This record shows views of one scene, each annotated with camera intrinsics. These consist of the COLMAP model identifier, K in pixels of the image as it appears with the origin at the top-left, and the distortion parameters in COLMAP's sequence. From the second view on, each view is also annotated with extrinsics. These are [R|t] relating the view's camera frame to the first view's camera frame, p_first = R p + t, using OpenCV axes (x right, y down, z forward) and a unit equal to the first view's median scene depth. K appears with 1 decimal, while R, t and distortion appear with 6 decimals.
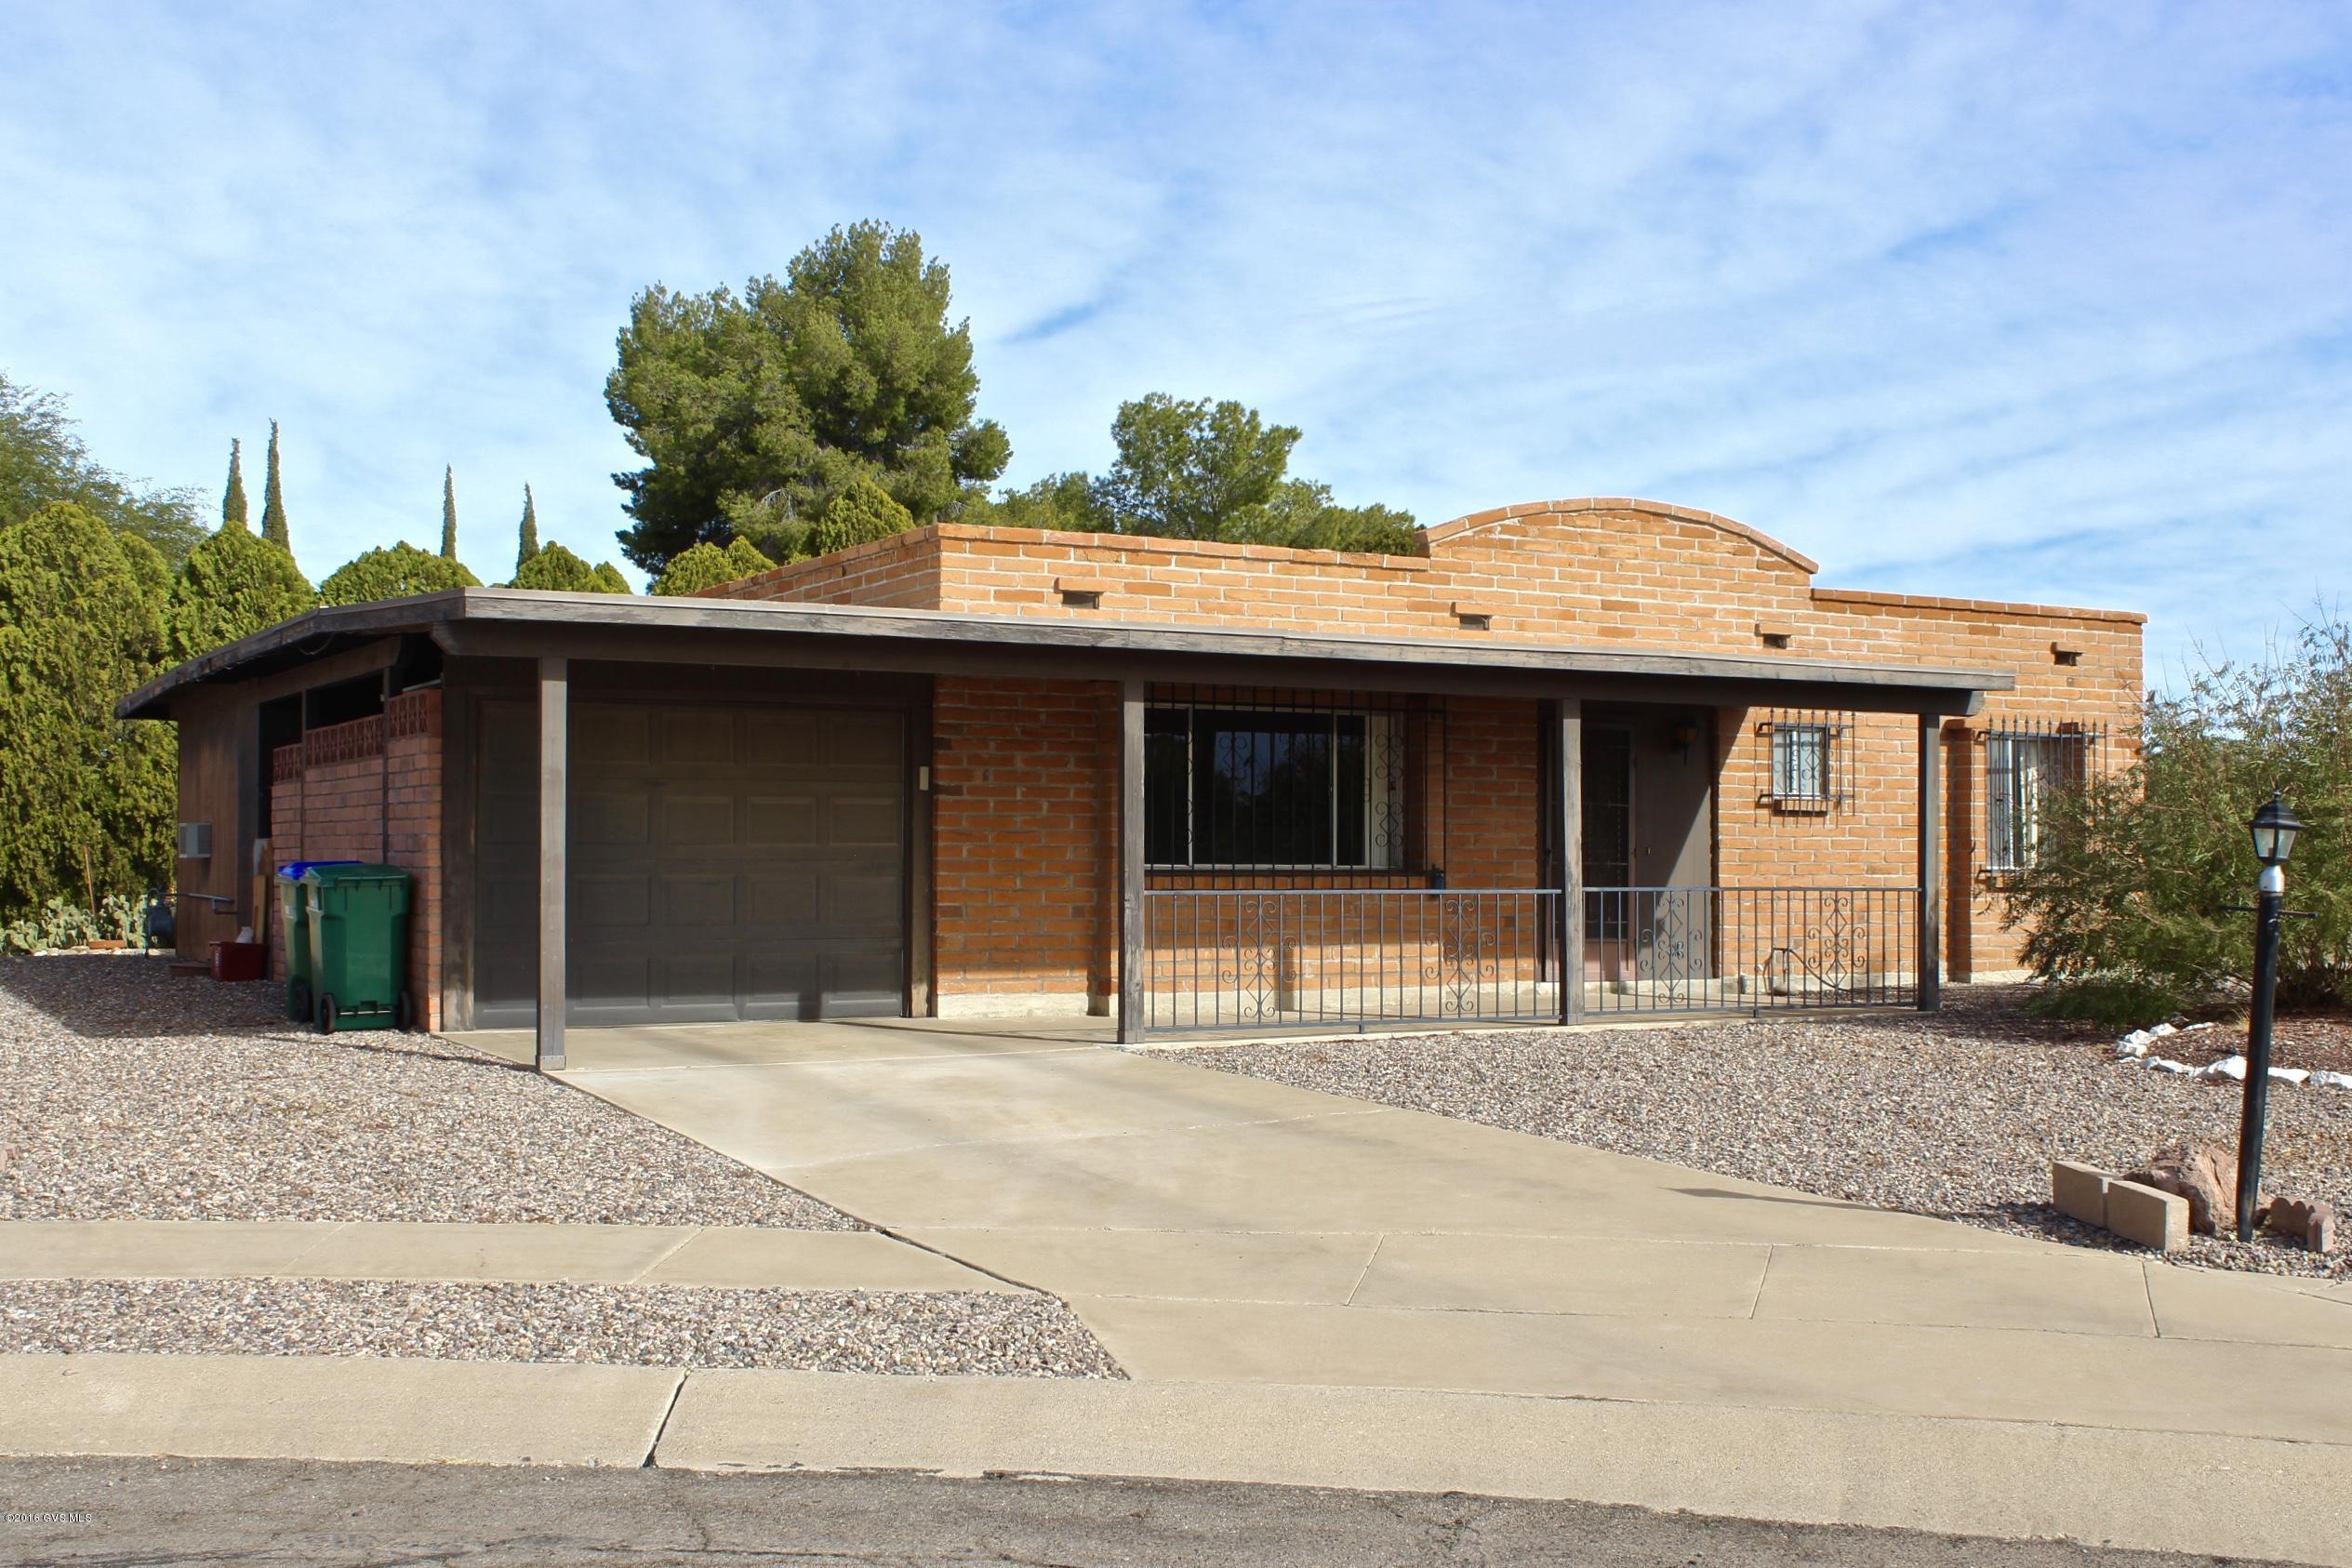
lens RADIAL K [[2709.4, 0, 1187.1], [0, 2709.4, 792.8], [0, 0, 1]] dist [-0.136980, 0.000000]
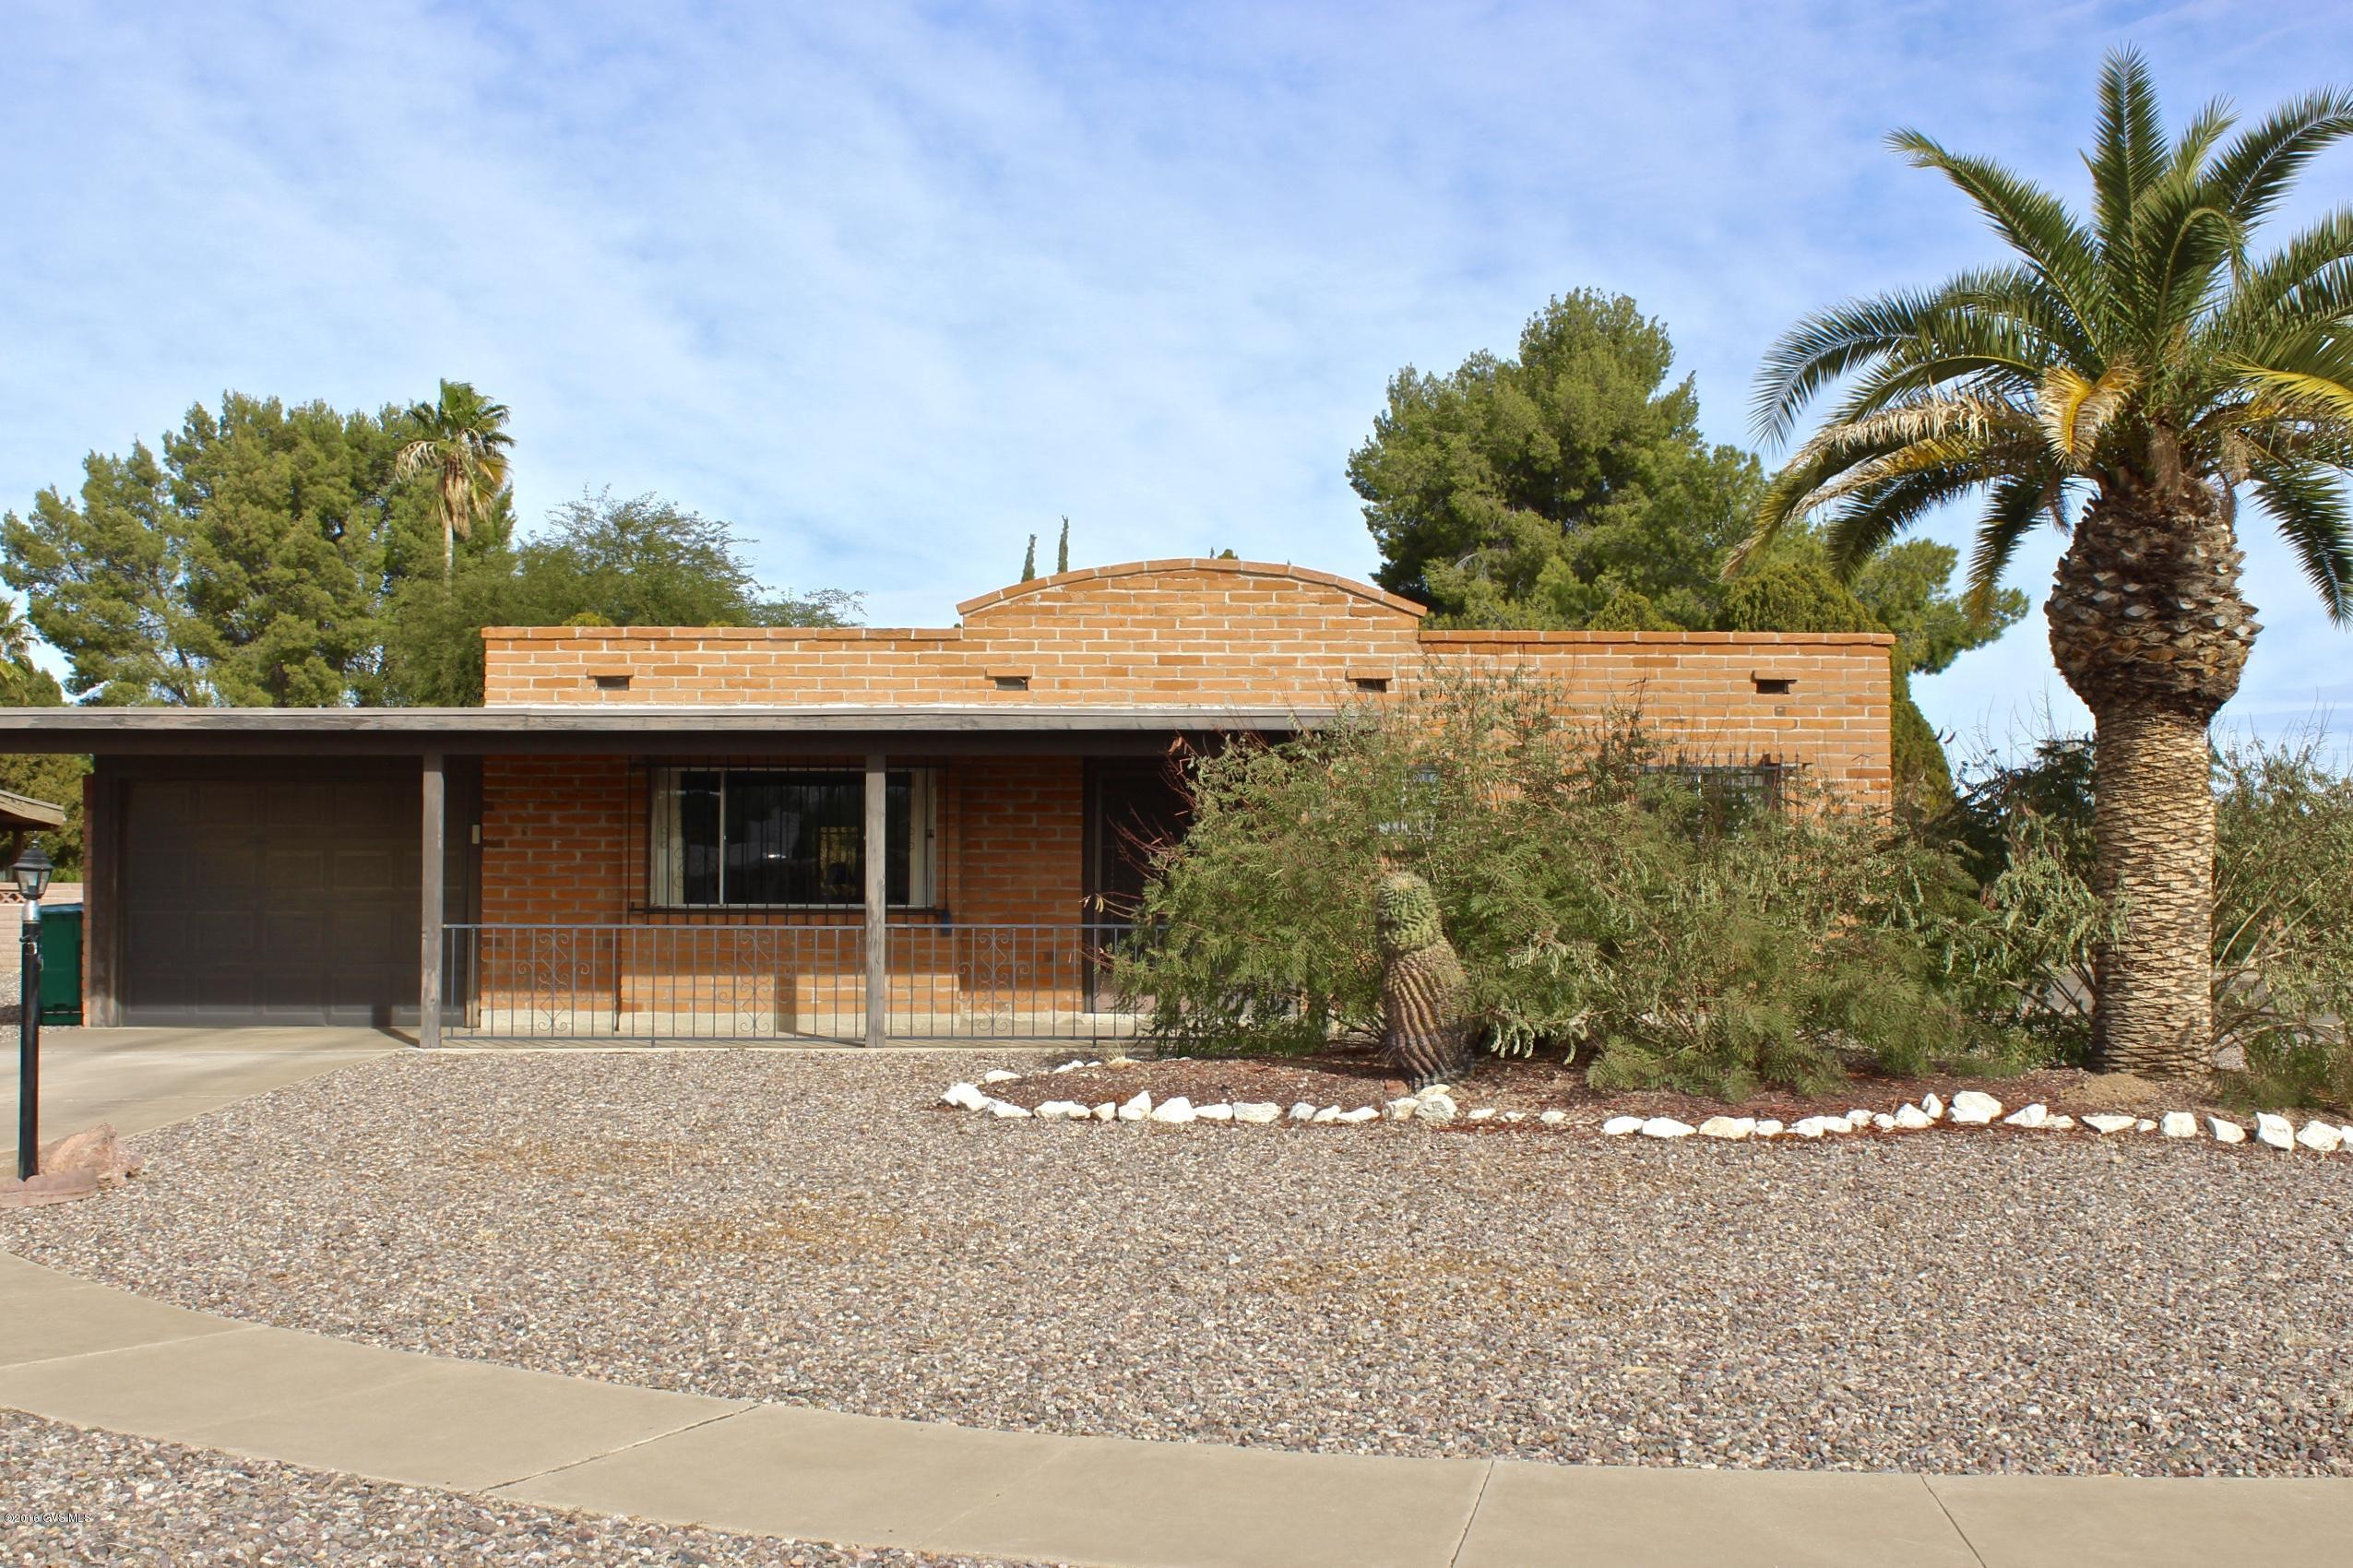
lens RADIAL K [[2710.5, 0, 1190.3], [0, 2710.5, 784.3], [0, 0, 1]] dist [-0.136980, 0.000000]
pose [[0.883281, -0.025086, -0.468173, 0.673517], [0.014640, 0.999556, -0.025939, 0.007421], [0.468616, 0.016057, 0.883256, 0.061475]]
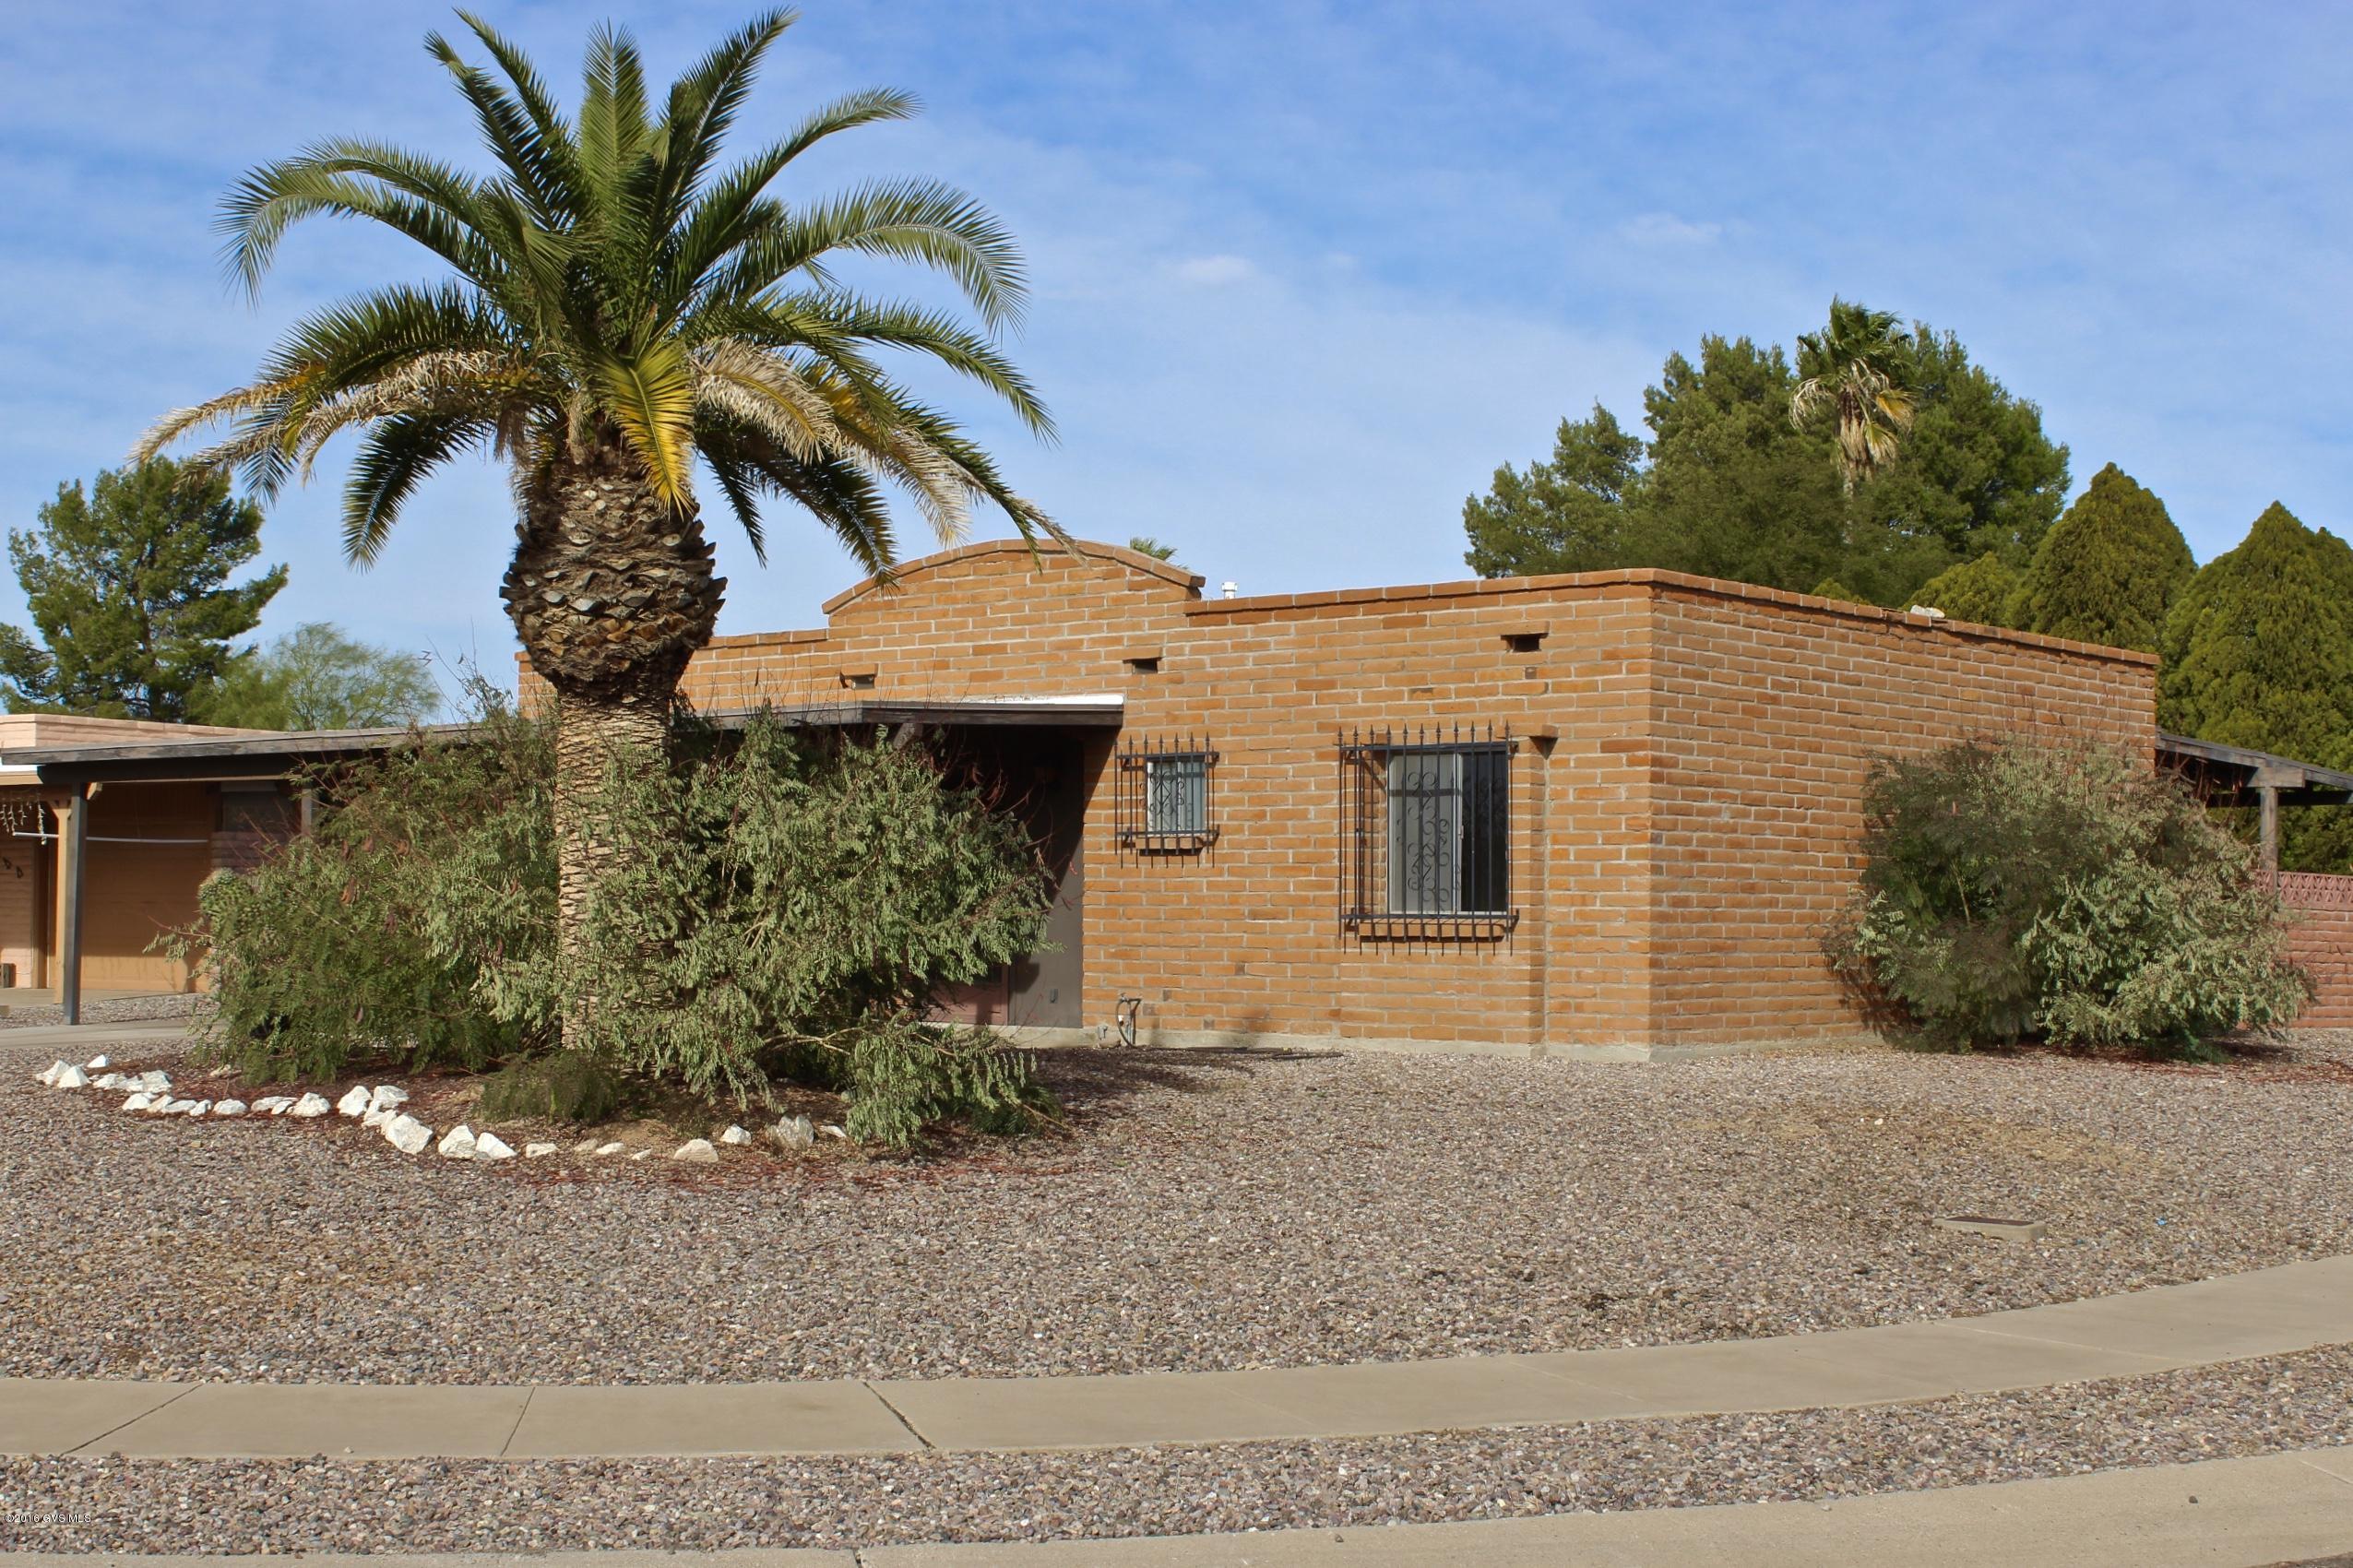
lens RADIAL K [[3323.2, 0, 1170.2], [0, 3323.2, 784.2], [0, 0, 1]] dist [0.050090, 0.000000]
pose [[0.362117, -0.041018, -0.931230, 1.350881], [0.021142, 0.999136, -0.035788, 0.026455], [0.931893, -0.006728, 0.362671, 0.626266]]
